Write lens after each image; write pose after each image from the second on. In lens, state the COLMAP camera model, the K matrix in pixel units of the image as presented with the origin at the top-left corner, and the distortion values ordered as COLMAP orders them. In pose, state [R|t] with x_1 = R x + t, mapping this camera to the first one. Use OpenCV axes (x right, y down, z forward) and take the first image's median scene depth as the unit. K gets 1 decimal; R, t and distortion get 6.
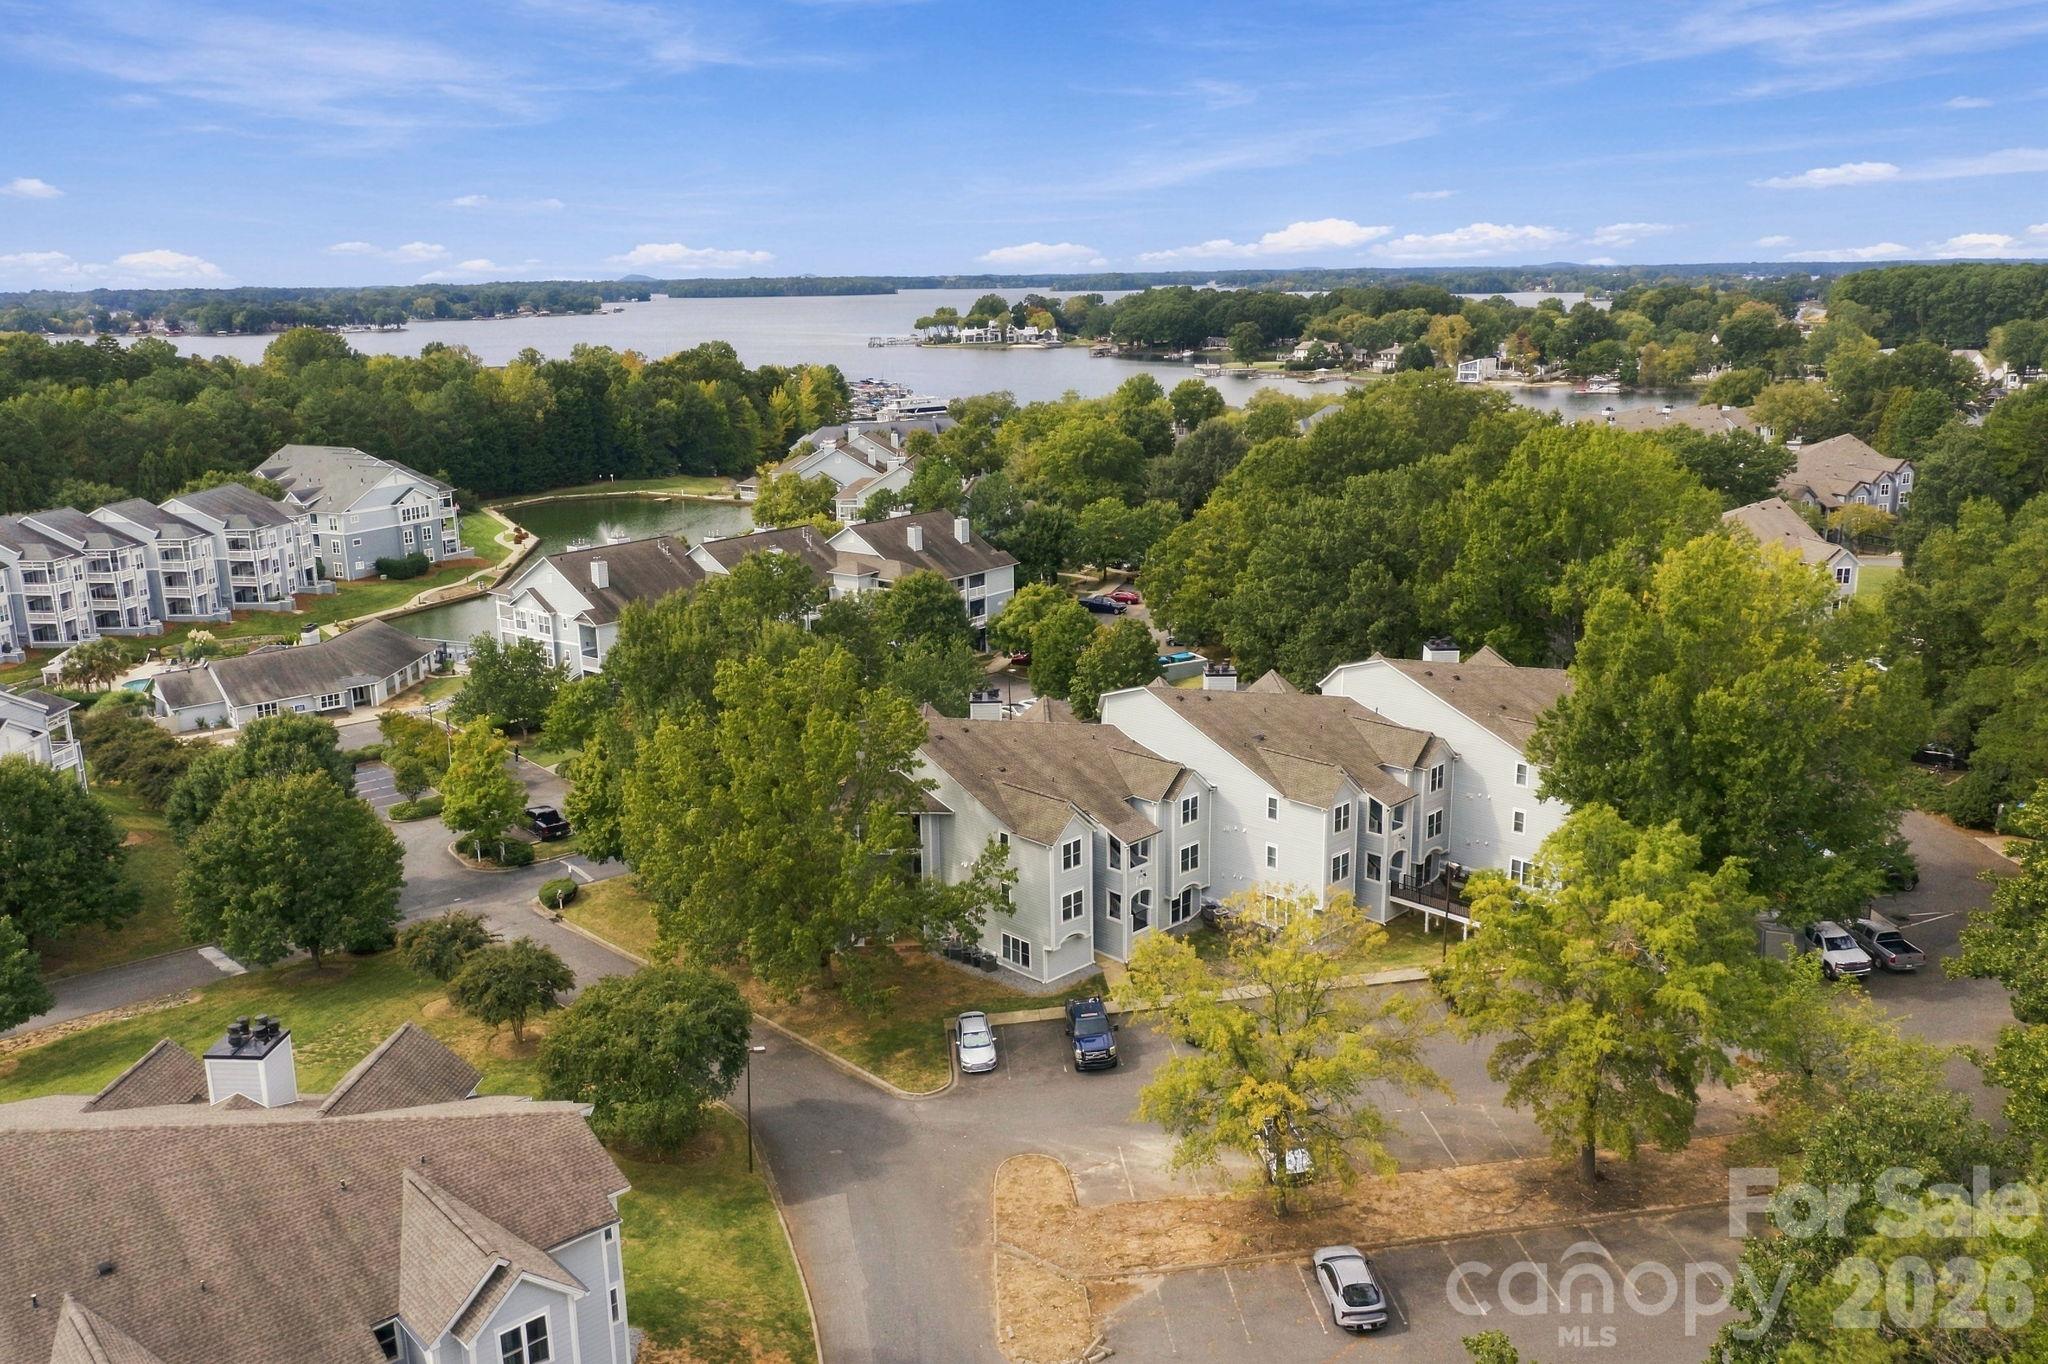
lens RADIAL K [[1618.7, 0, 1017.4], [0, 1618.7, 673.5], [0, 0, 1]] dist [-0.006580, -0.010334]
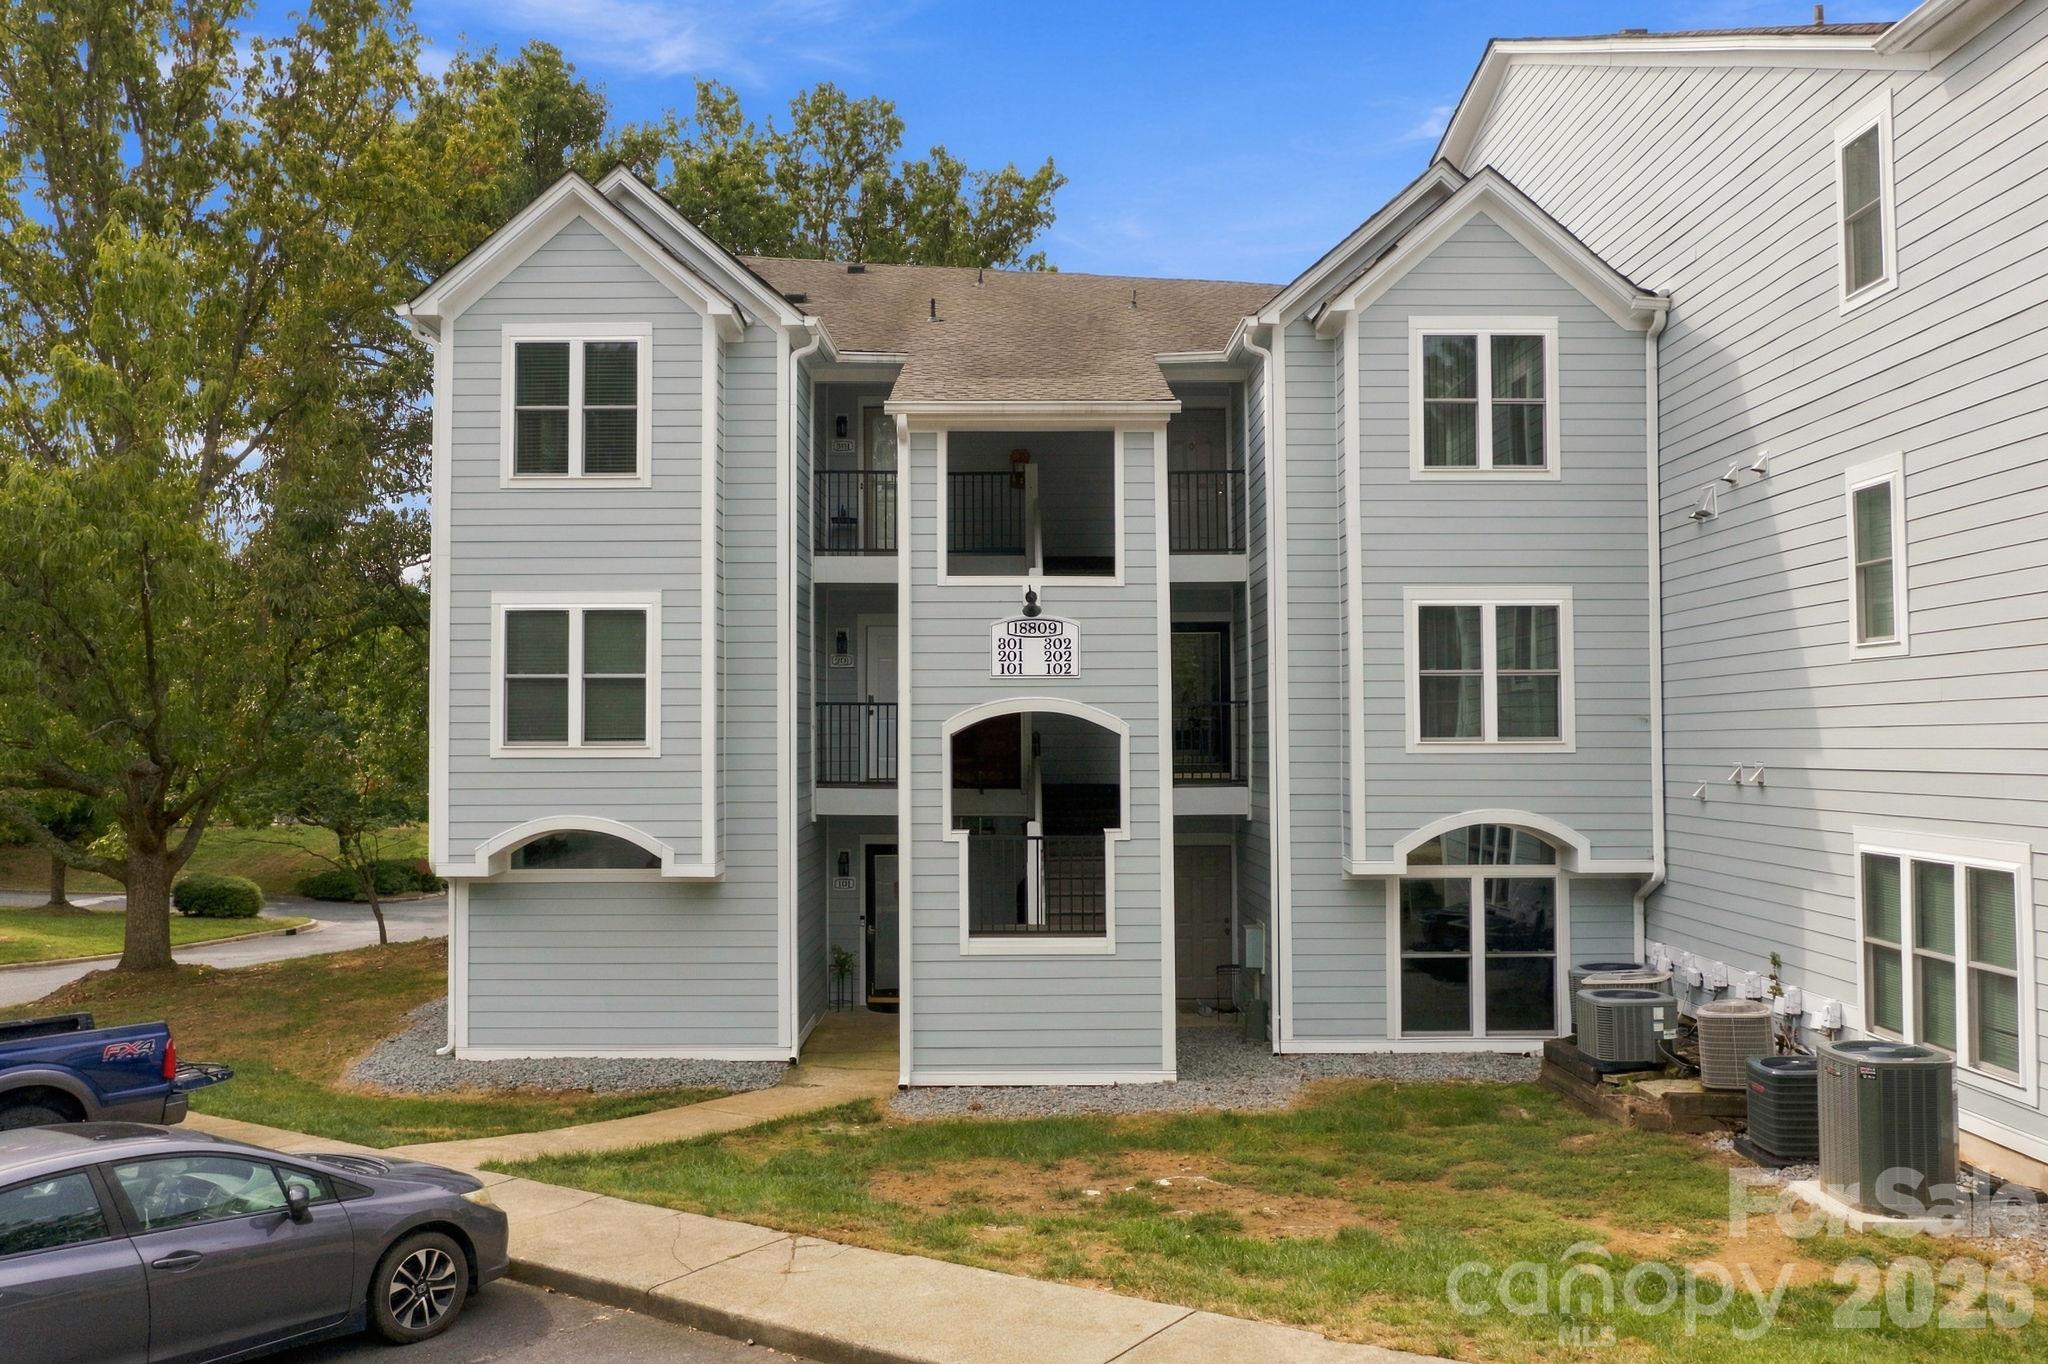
lens RADIAL K [[1618.7, 0, 1017.4], [0, 1618.7, 673.5], [0, 0, 1]] dist [-0.006580, -0.010334]
pose [[0.711606, -0.016019, -0.702397, 0.208443], [-0.176649, 0.963545, -0.200940, 0.169438], [0.680009, 0.267067, 0.682834, 0.875468]]
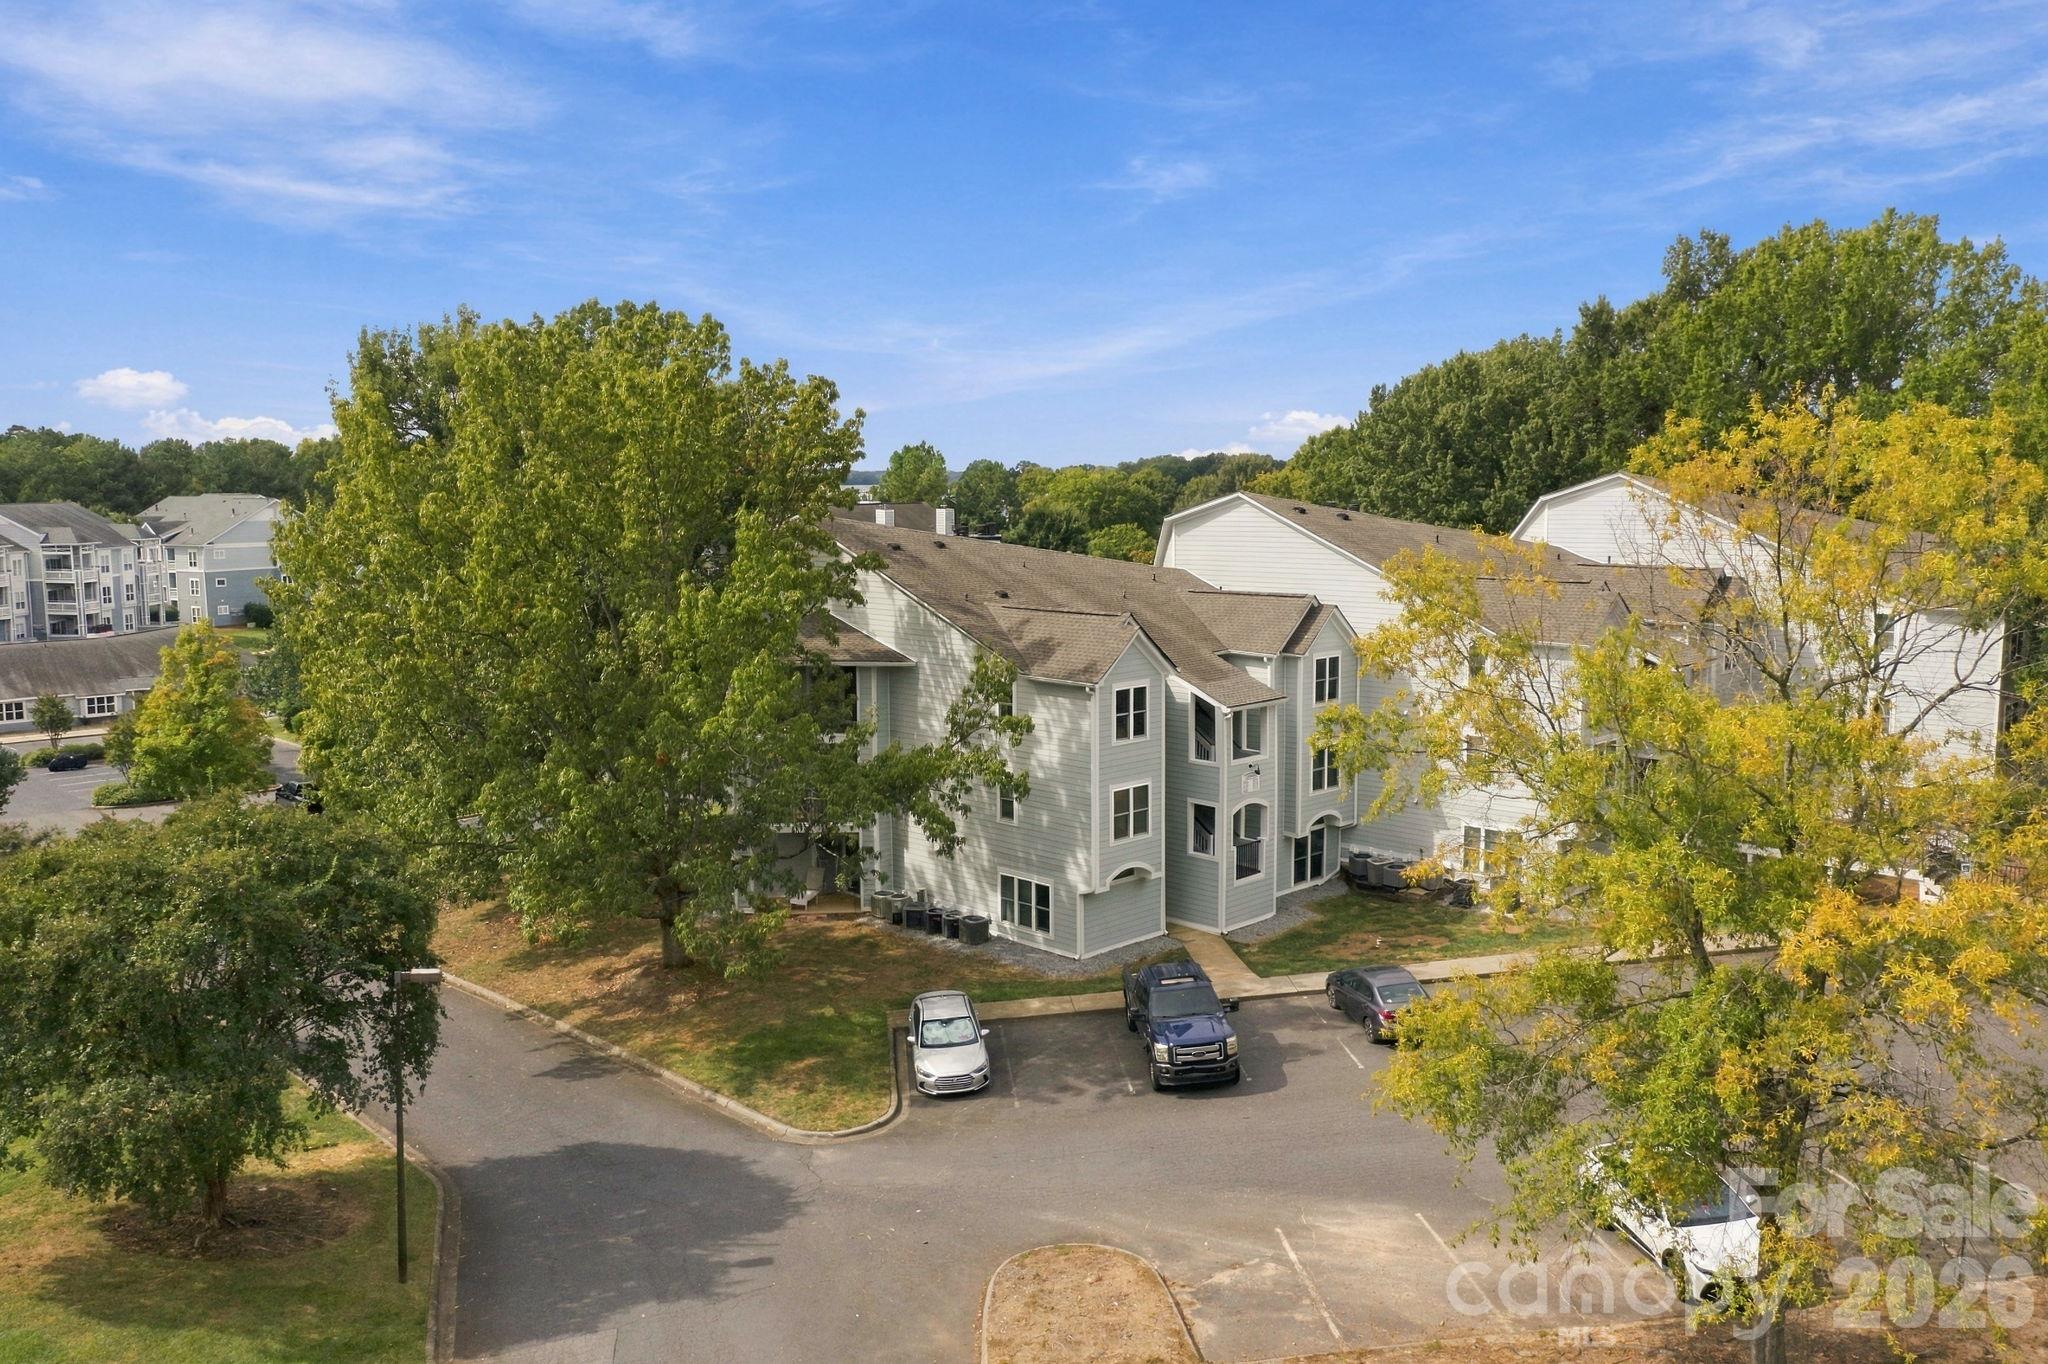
lens RADIAL K [[1618.7, 0, 1017.4], [0, 1618.7, 673.5], [0, 0, 1]] dist [-0.006580, -0.010334]
pose [[0.999939, 0.008675, 0.006787, -0.007792], [-0.007794, 0.992680, -0.120526, 0.158672], [-0.007782, 0.120466, 0.992687, 0.445716]]
